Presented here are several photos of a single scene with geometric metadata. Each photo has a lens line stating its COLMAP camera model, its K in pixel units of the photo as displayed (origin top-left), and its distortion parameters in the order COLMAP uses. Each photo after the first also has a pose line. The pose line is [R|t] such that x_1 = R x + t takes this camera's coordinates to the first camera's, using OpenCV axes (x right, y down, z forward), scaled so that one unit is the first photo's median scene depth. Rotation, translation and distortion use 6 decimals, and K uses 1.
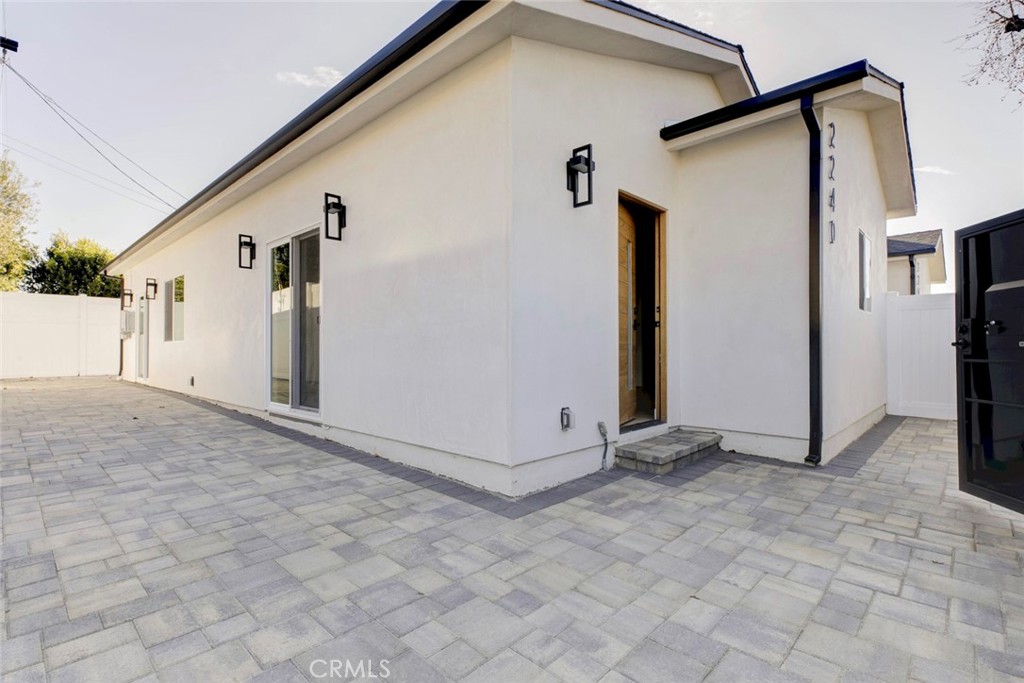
lens RADIAL K [[479.7, 0, 511.4], [0, 479.7, 344.3], [0, 0, 1]] dist [0.005702, -0.002315]
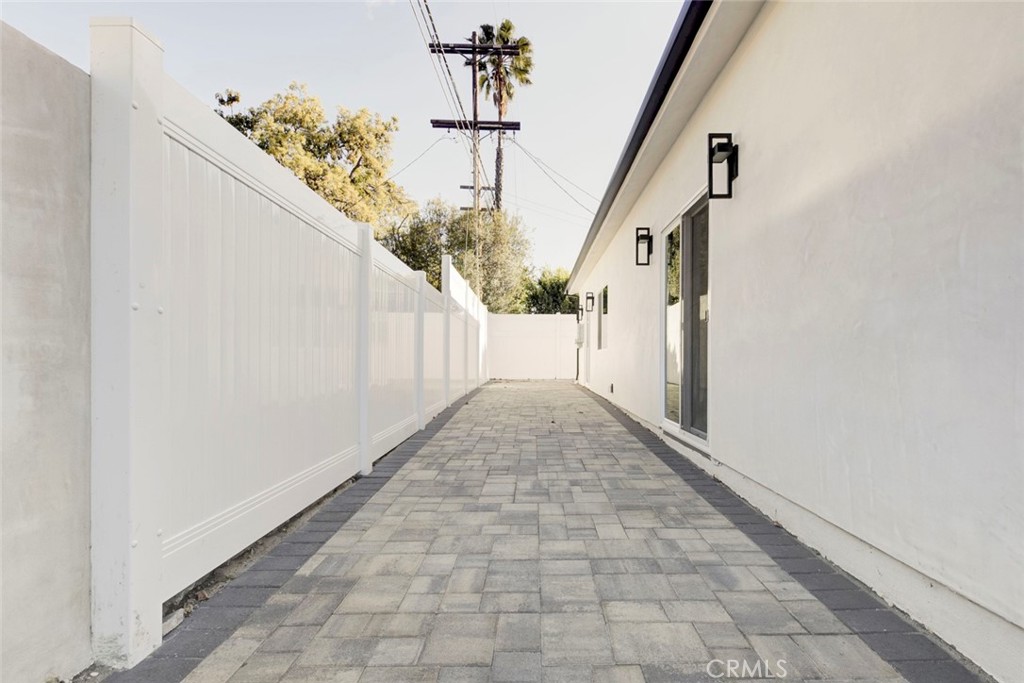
lens RADIAL K [[479.7, 0, 555.8], [0, 479.7, 365.0], [0, 0, 1]] dist [0.005702, -0.002315]
pose [[0.694675, 0.010614, -0.719246, -0.031124], [0.006663, 0.999753, 0.021189, 0.008078], [0.719293, -0.019512, 0.694433, 0.337816]]
